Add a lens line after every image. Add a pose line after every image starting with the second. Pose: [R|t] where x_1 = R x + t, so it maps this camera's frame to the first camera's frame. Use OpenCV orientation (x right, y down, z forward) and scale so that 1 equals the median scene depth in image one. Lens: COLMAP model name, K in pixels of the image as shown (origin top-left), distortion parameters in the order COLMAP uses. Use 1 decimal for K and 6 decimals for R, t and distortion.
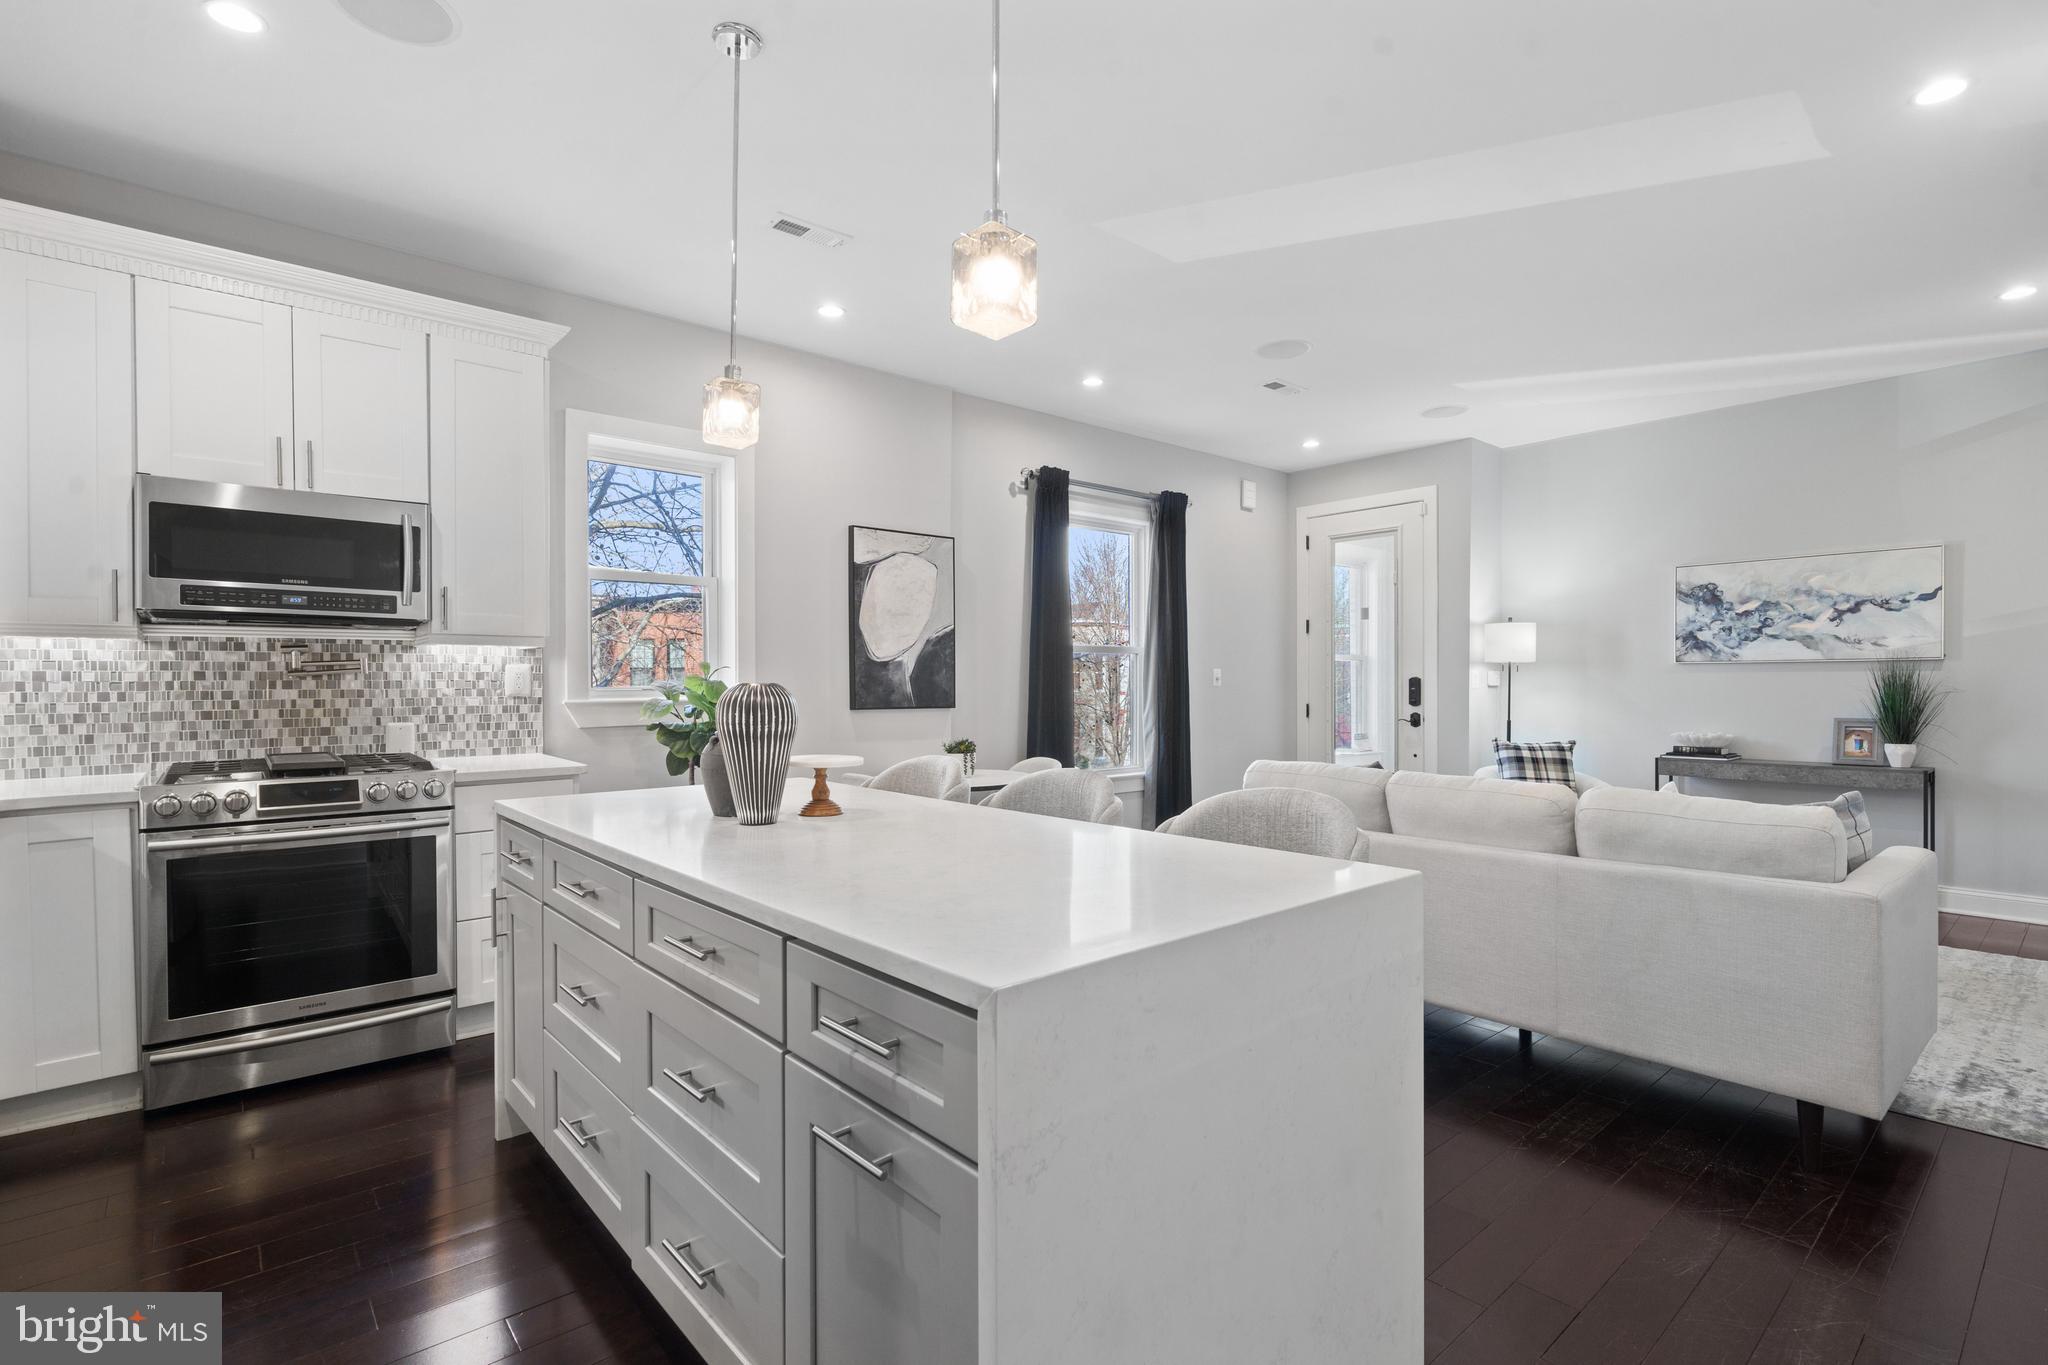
lens RADIAL K [[953.4, 0, 1029.4], [0, 953.4, 692.5], [0, 0, 1]] dist [0.001468, 0.000589]
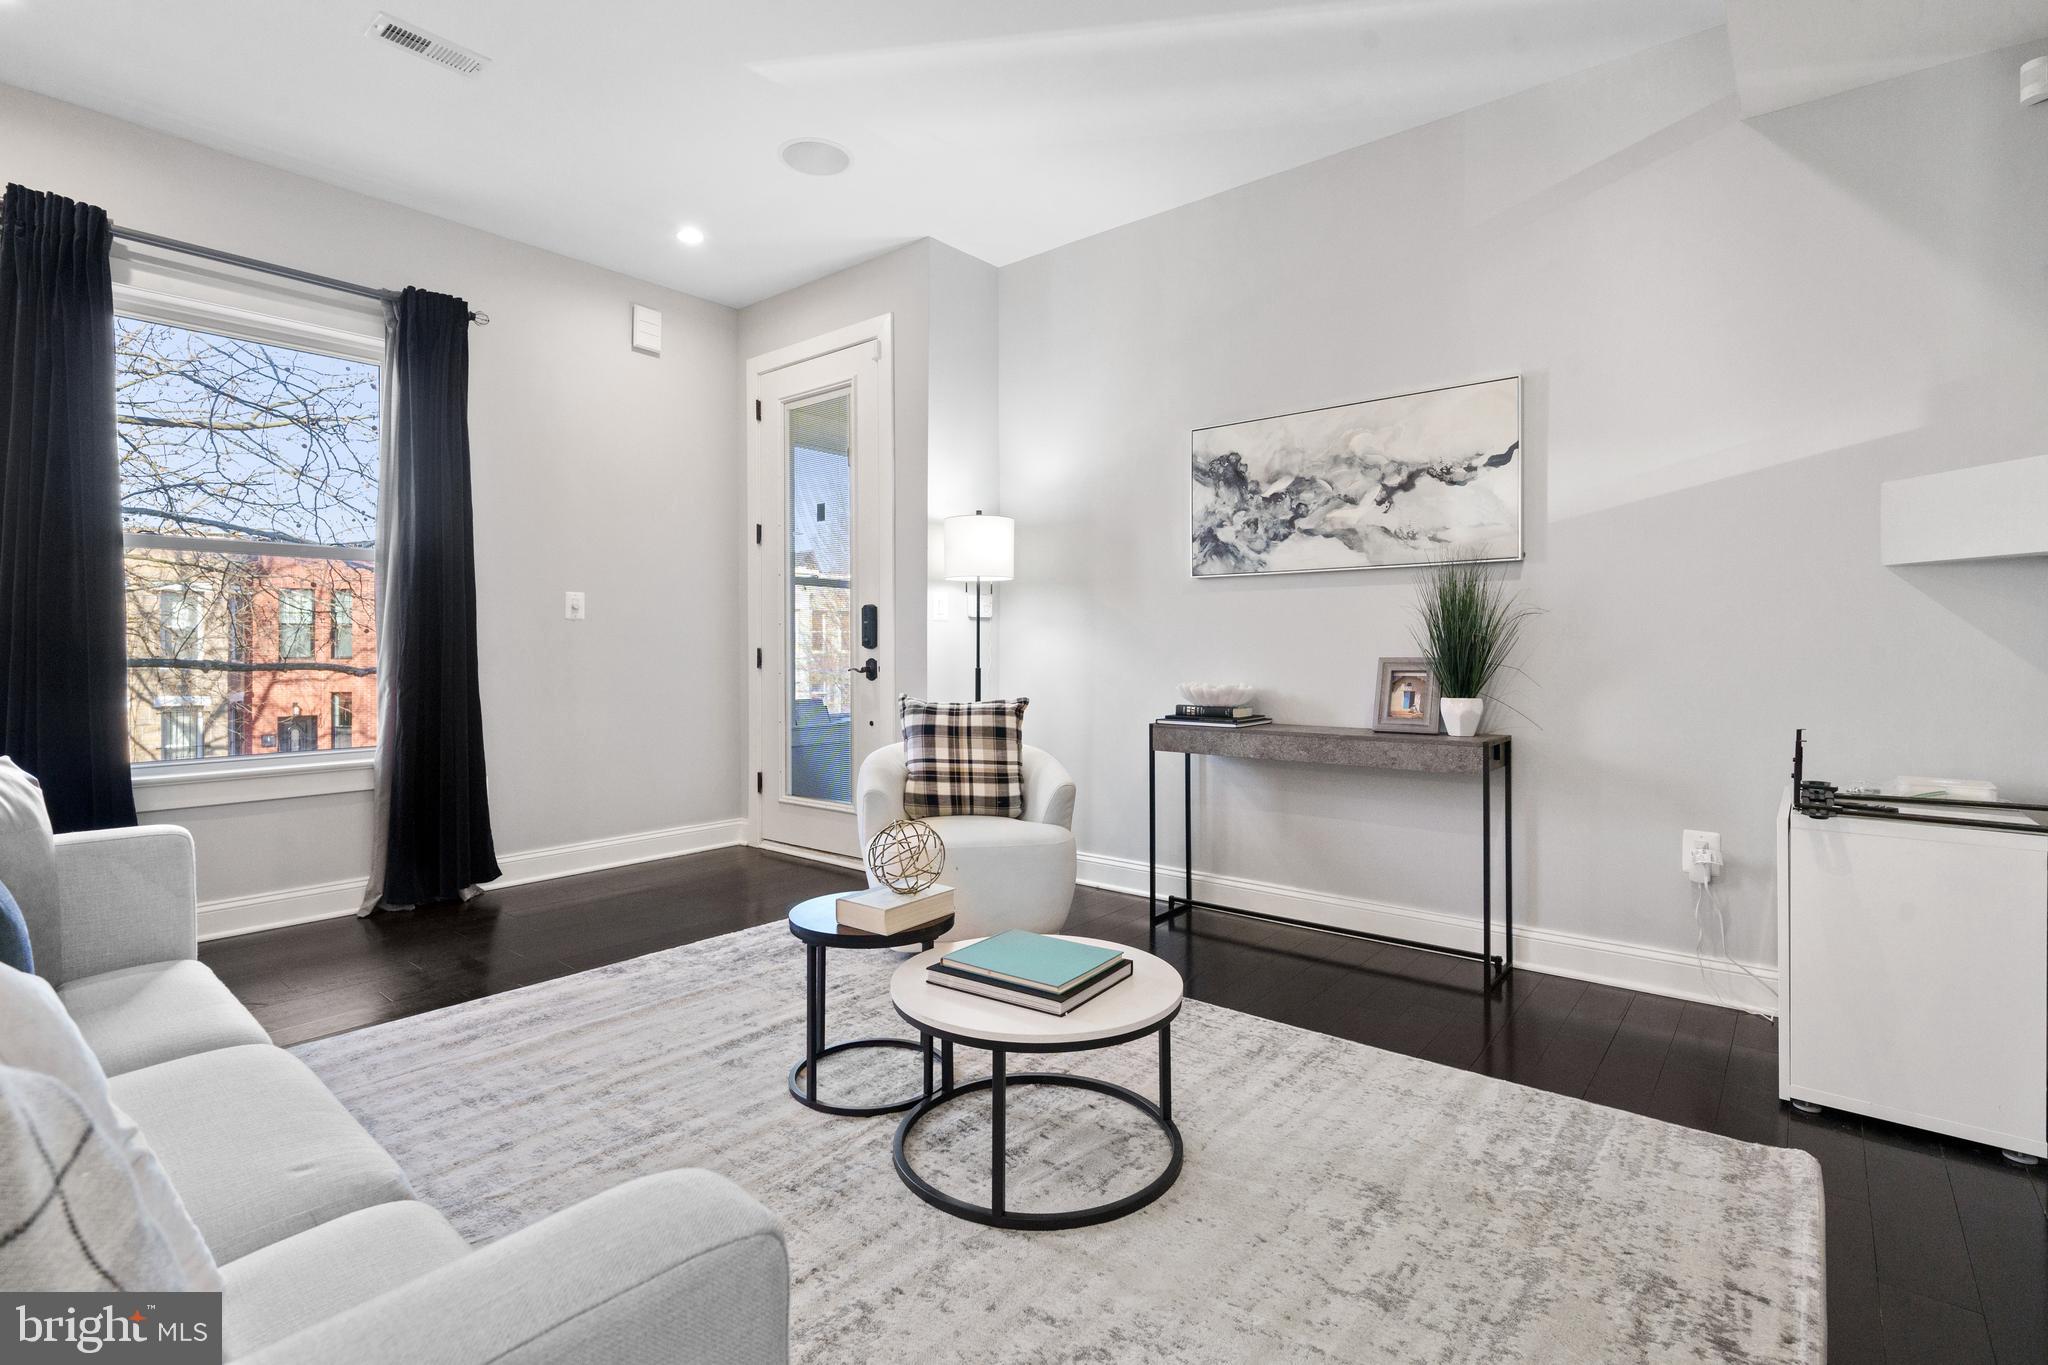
lens RADIAL K [[957.8, 0, 1017.3], [0, 957.8, 650.3], [0, 0, 1]] dist [0.001431, 0.000414]
pose [[0.987373, -0.000801, 0.158410, 0.524978], [0.001872, 0.999976, -0.006613, 0.026353], [-0.158401, 0.006826, 0.987351, 0.430204]]
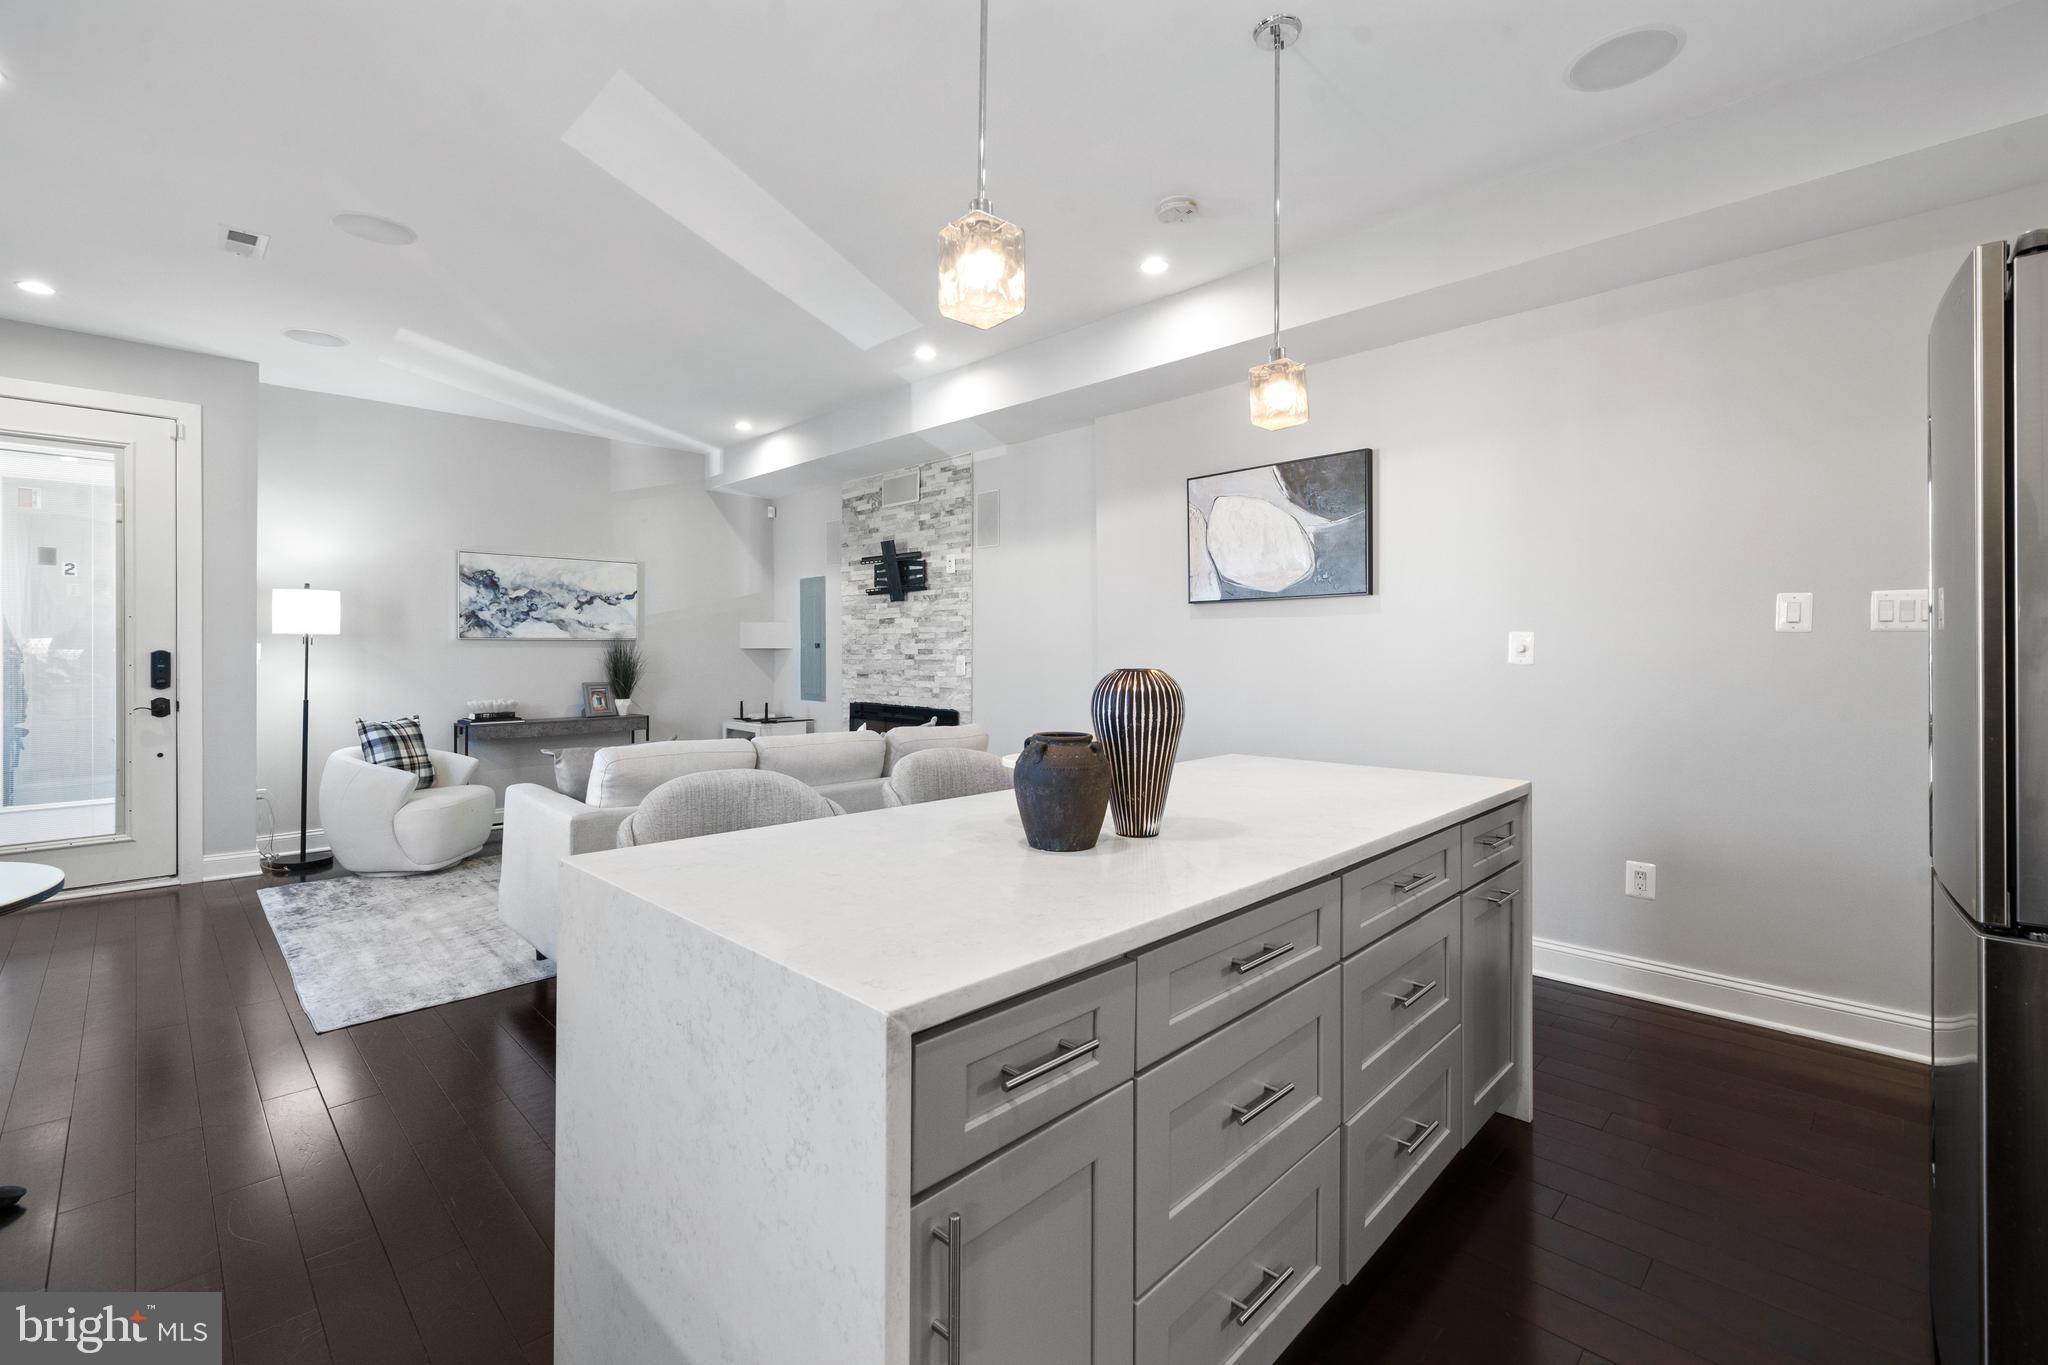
lens RADIAL K [[889.3, 0, 1030.3], [0, 889.3, 644.9], [0, 0, 1]] dist [0.000005, -0.000010]
pose [[-0.076517, 0.007323, 0.997041, -0.454479], [0.010069, 0.999928, -0.006571, -0.011800], [-0.997017, 0.009536, -0.076585, 0.487183]]
